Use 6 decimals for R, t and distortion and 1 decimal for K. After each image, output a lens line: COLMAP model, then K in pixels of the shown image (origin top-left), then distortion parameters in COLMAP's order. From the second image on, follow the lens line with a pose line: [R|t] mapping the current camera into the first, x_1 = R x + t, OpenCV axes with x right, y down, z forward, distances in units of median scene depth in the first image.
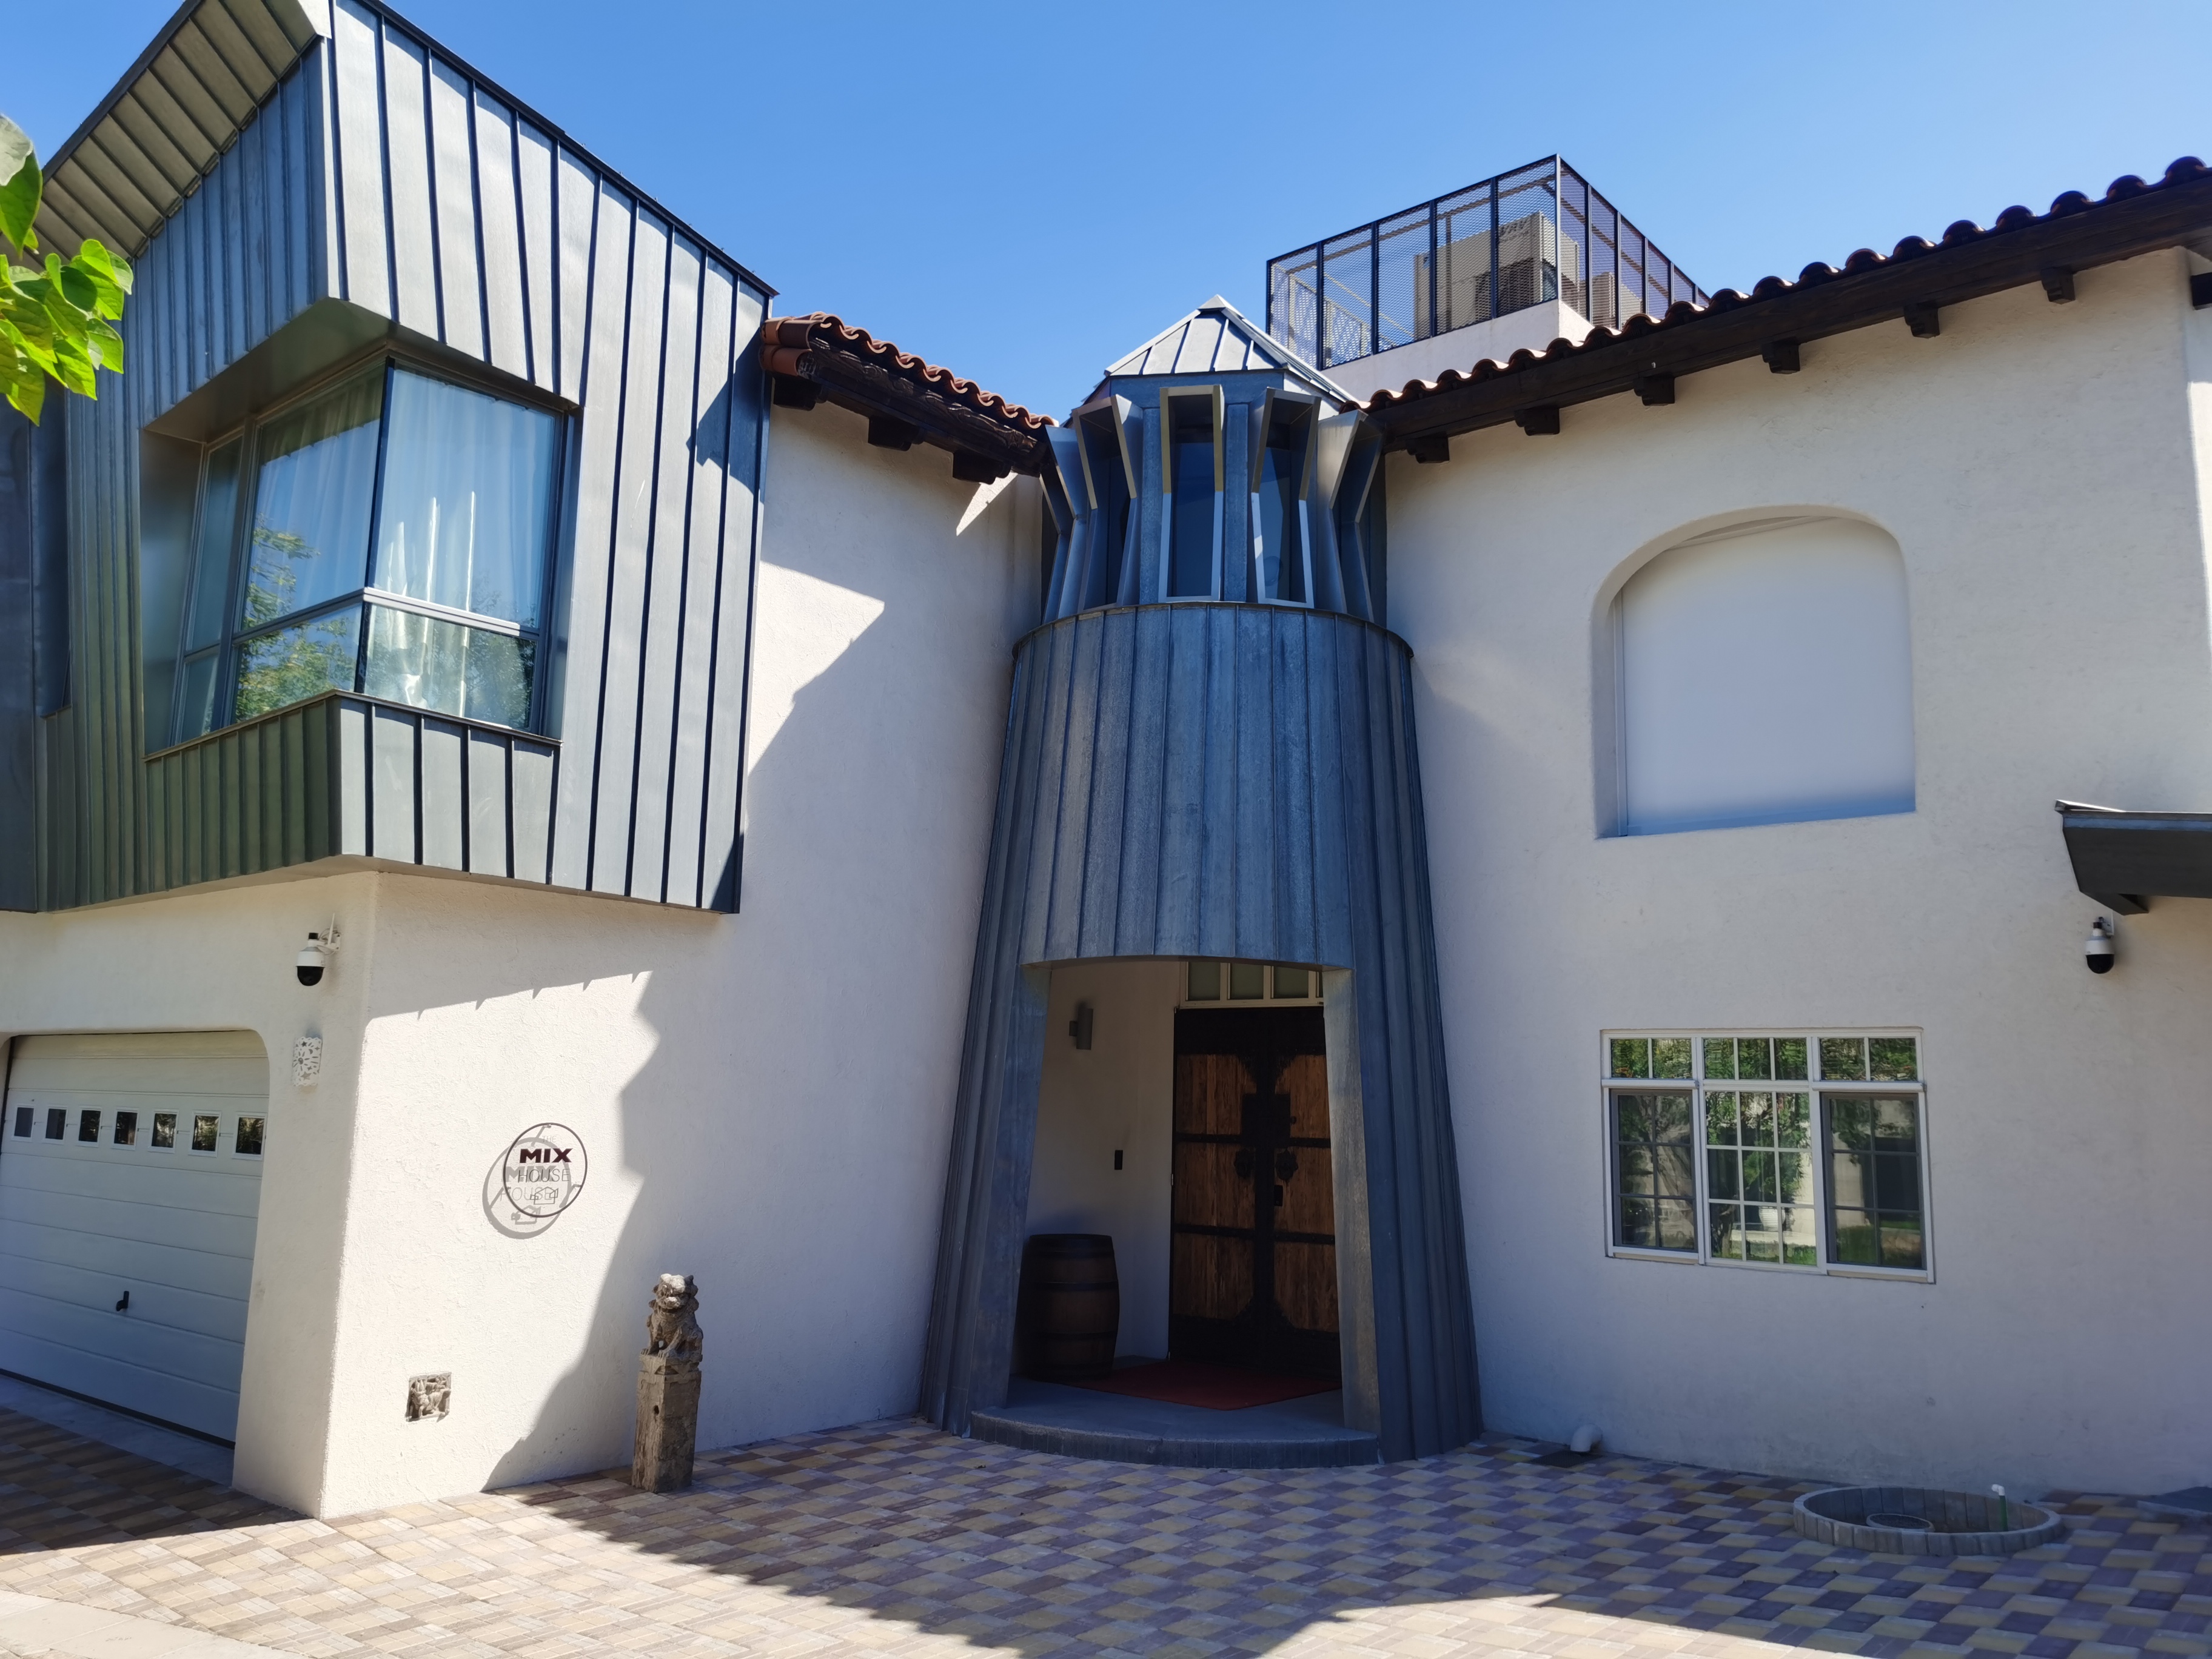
lens RADIAL K [[1715.1, 0, 1106.0], [0, 1715.1, 829.5], [0, 0, 1]] dist [0.073853, 0.001599]
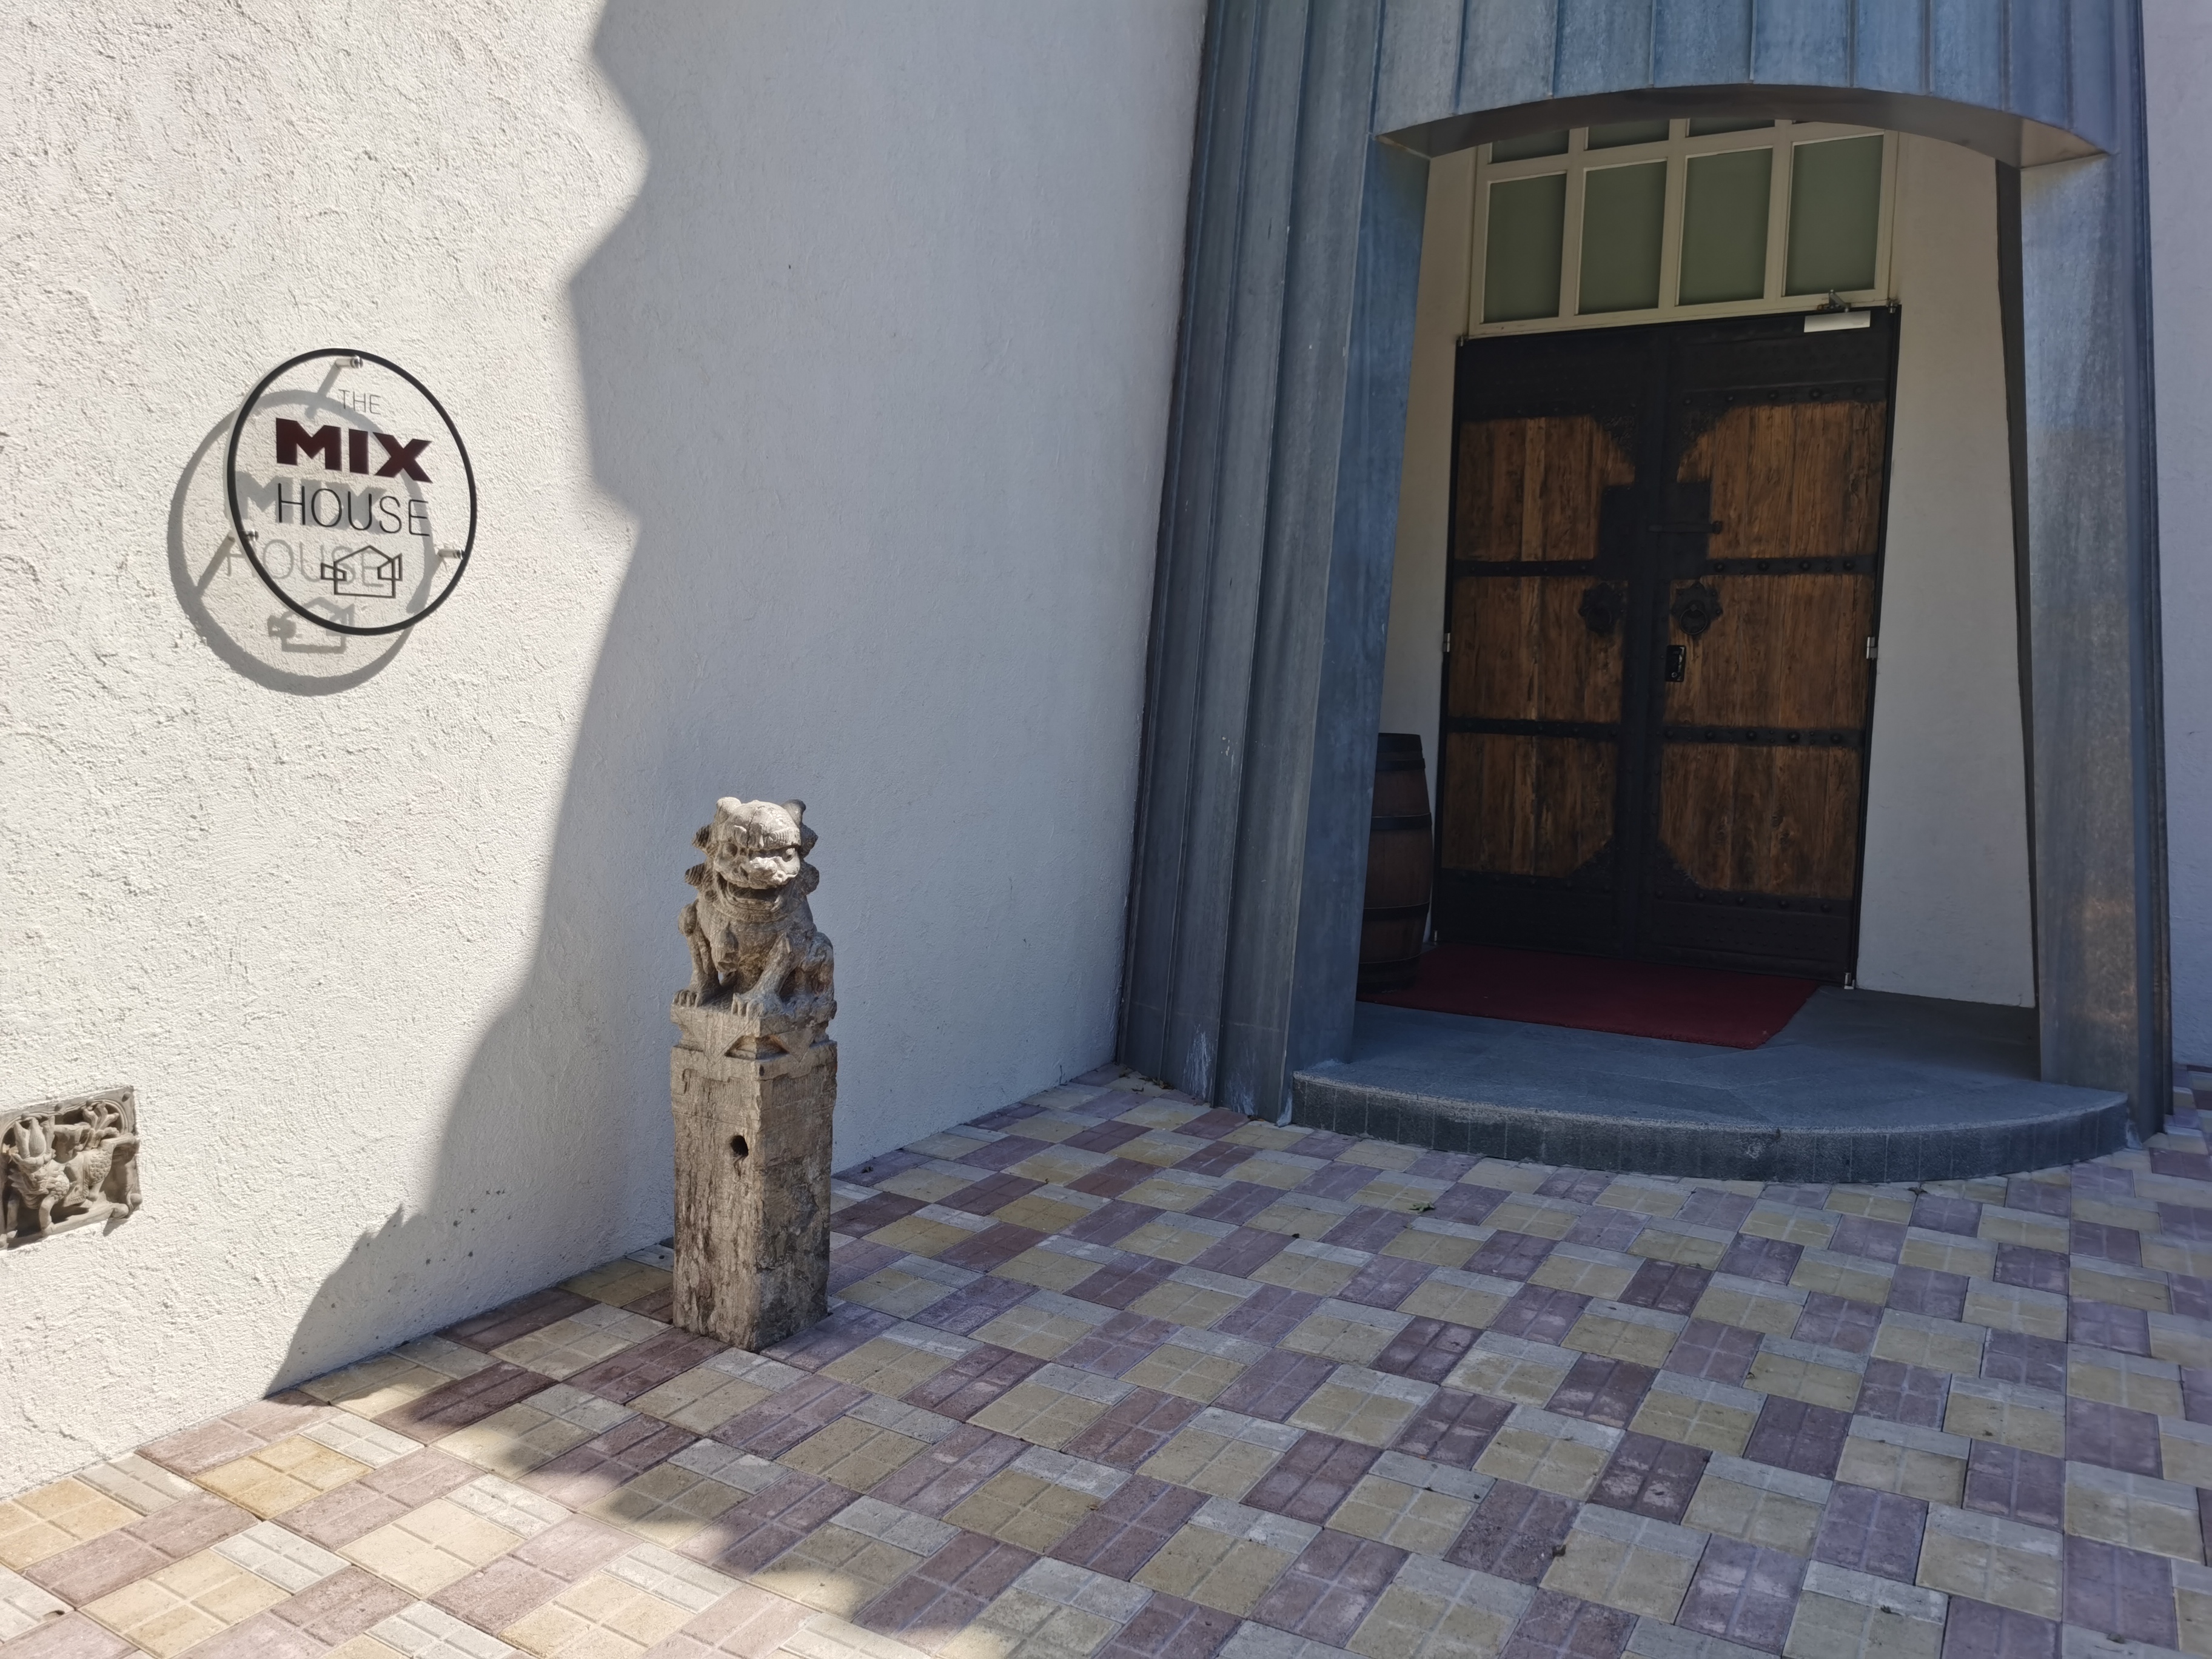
lens RADIAL K [[1717.3, 0, 1106.0], [0, 1717.3, 829.5], [0, 0, 1]] dist [0.061692, -0.064282]
pose [[0.982889, -0.014389, 0.183634, -0.241747], [-0.033334, 0.966588, 0.254157, 0.167227], [-0.181156, -0.255930, 0.949570, 0.634844]]
